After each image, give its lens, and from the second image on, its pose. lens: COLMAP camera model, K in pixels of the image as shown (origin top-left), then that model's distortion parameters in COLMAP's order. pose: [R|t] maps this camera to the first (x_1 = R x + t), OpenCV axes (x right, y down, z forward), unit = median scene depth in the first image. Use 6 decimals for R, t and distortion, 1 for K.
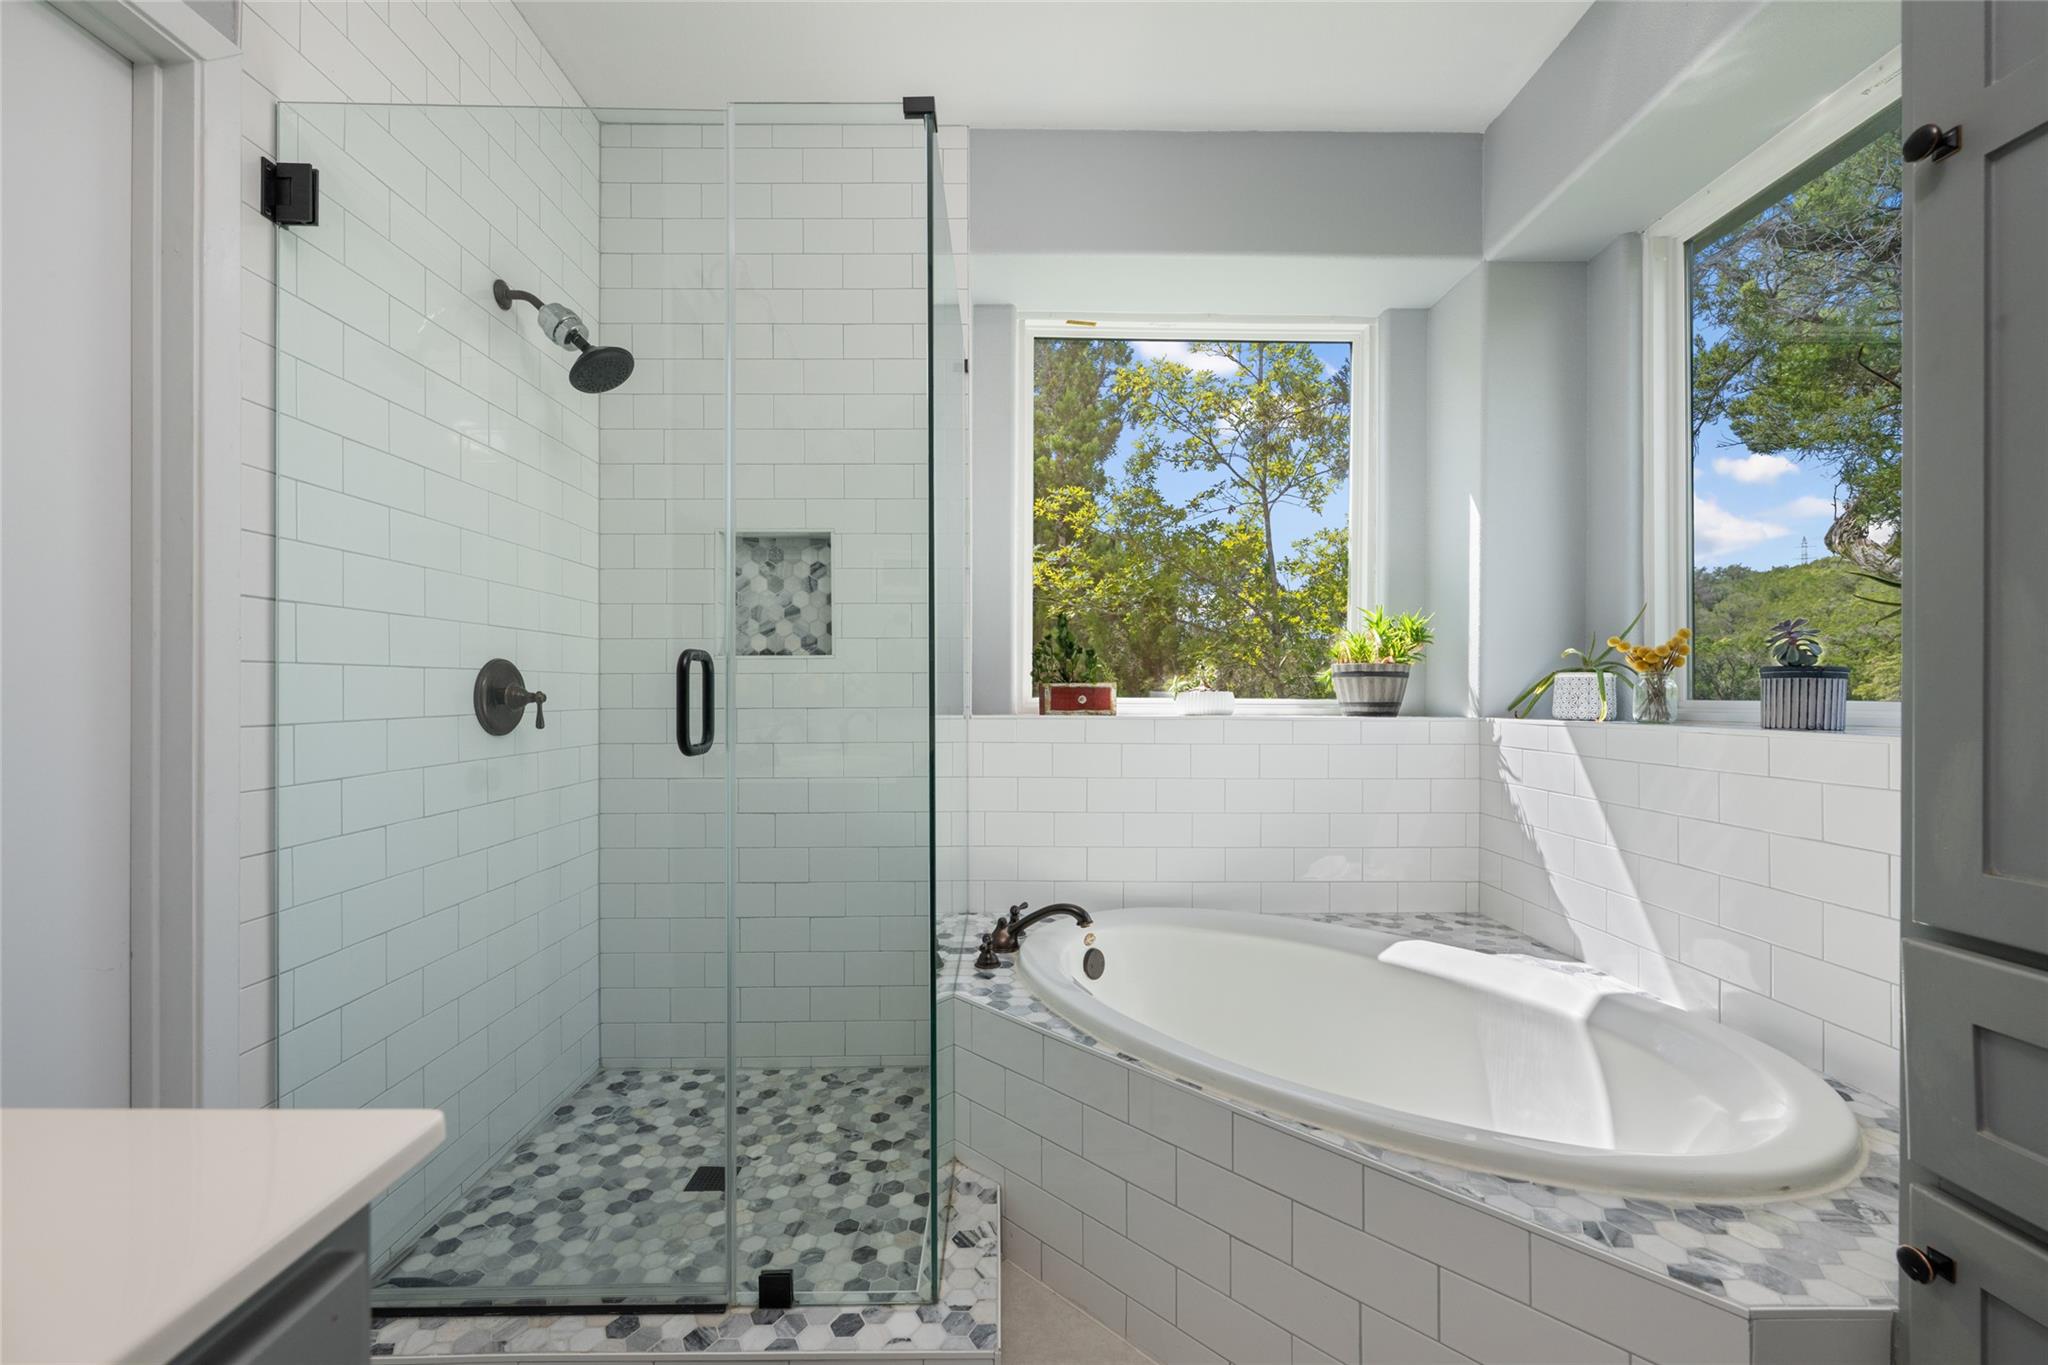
lens RADIAL K [[814.7, 0, 1026.1], [0, 814.7, 689.3], [0, 0, 1]] dist [0.000452, 0.000342]
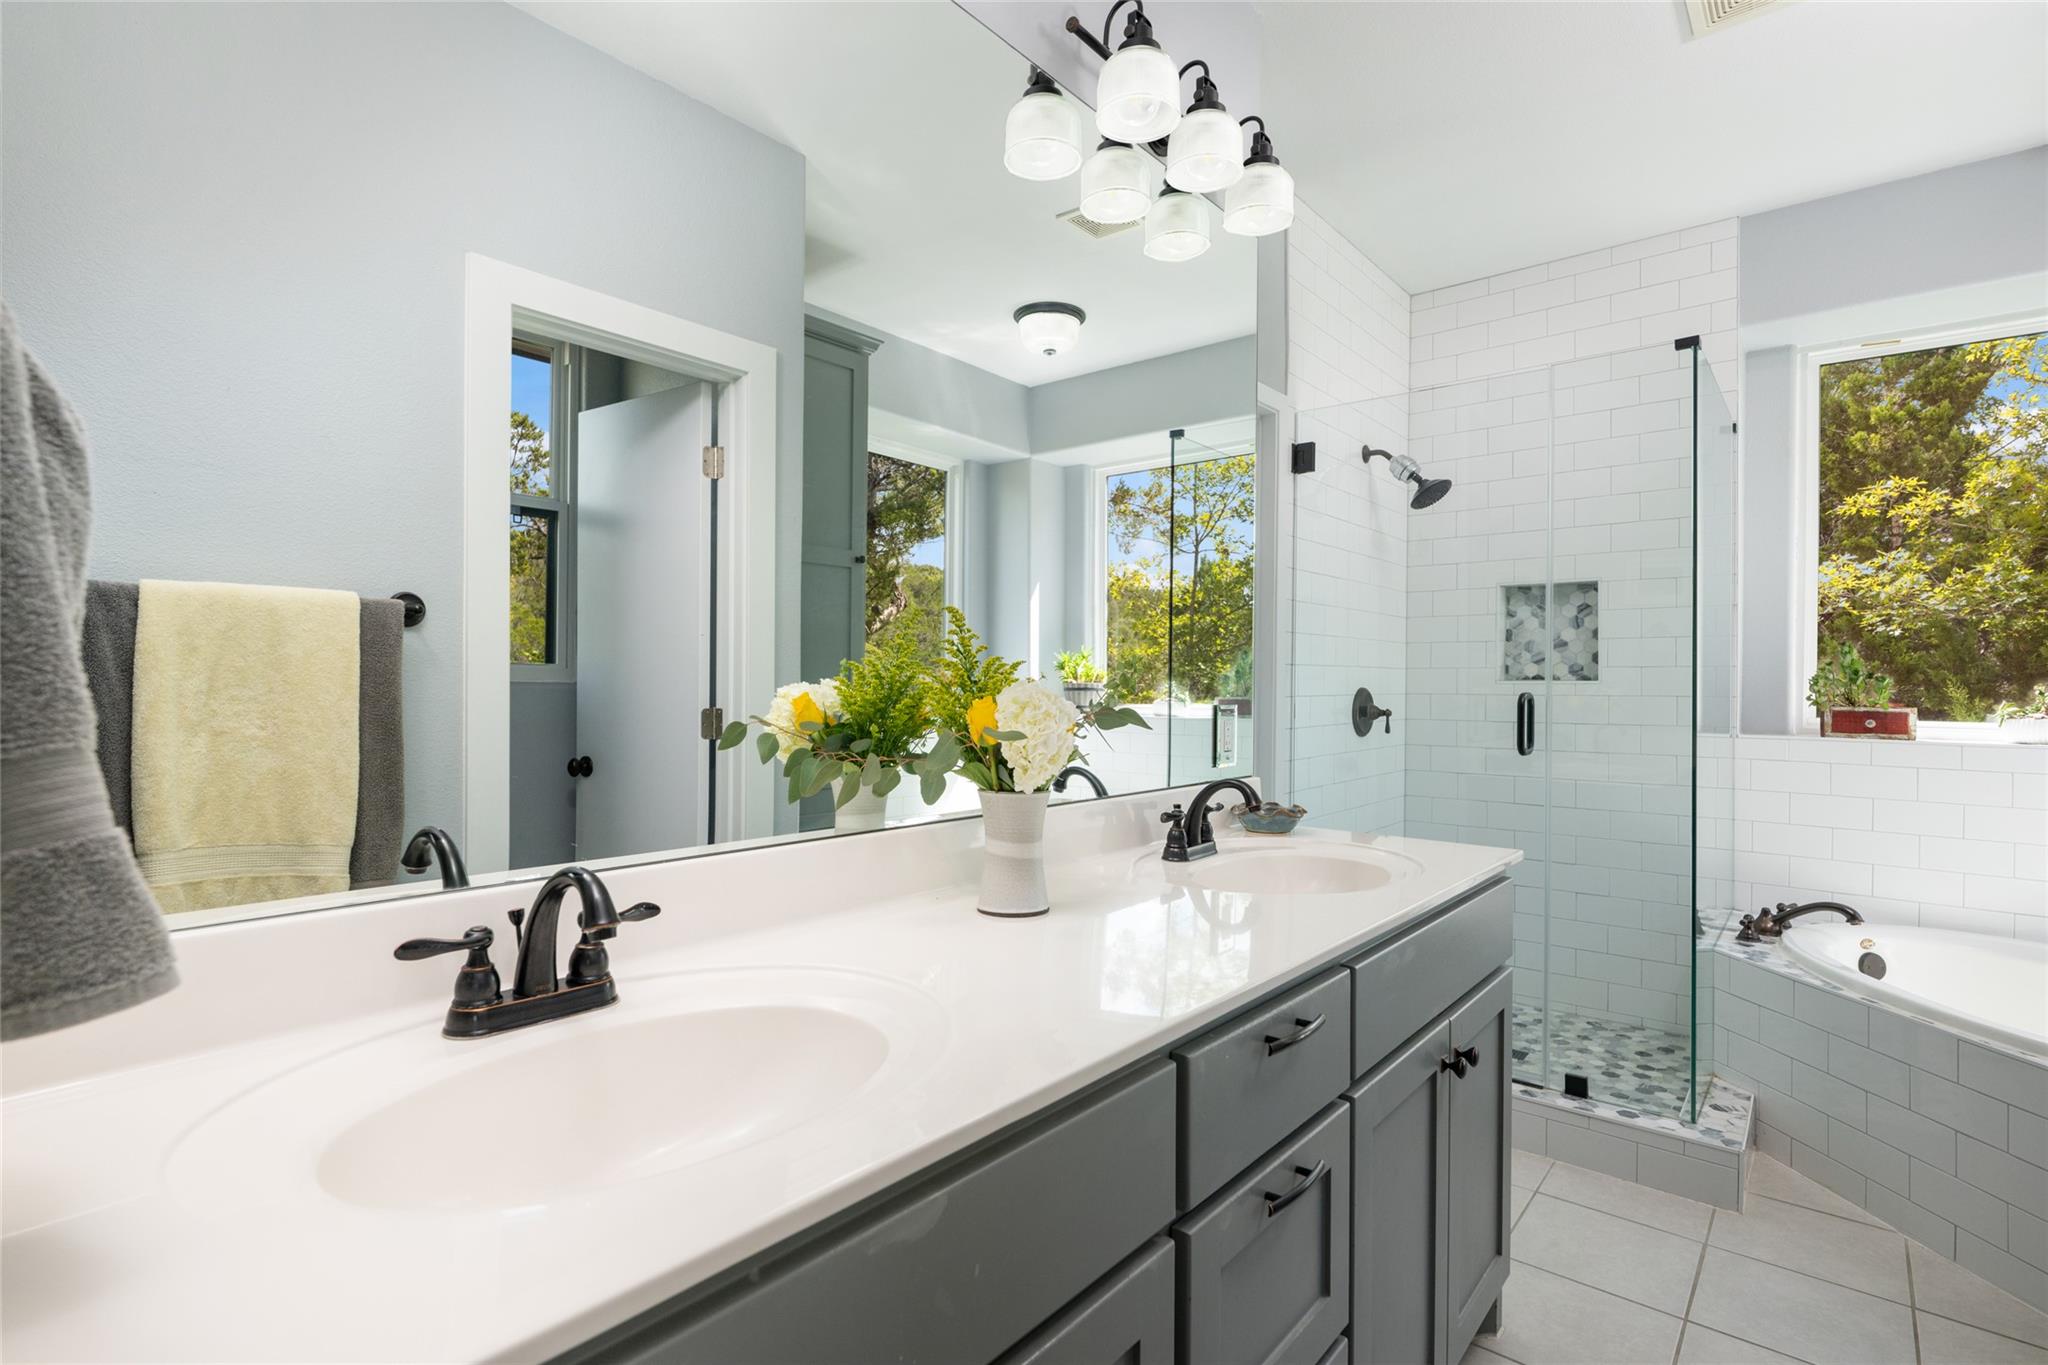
lens RADIAL K [[984.8, 0, 1021.6], [0, 984.8, 686.4], [0, 0, 1]] dist [-0.002156, 0.001198]
pose [[0.751675, 0.006585, -0.659501, 0.095986], [-0.004625, 0.999978, 0.004713, -0.041350], [0.659518, -0.000492, 0.751689, -0.766385]]
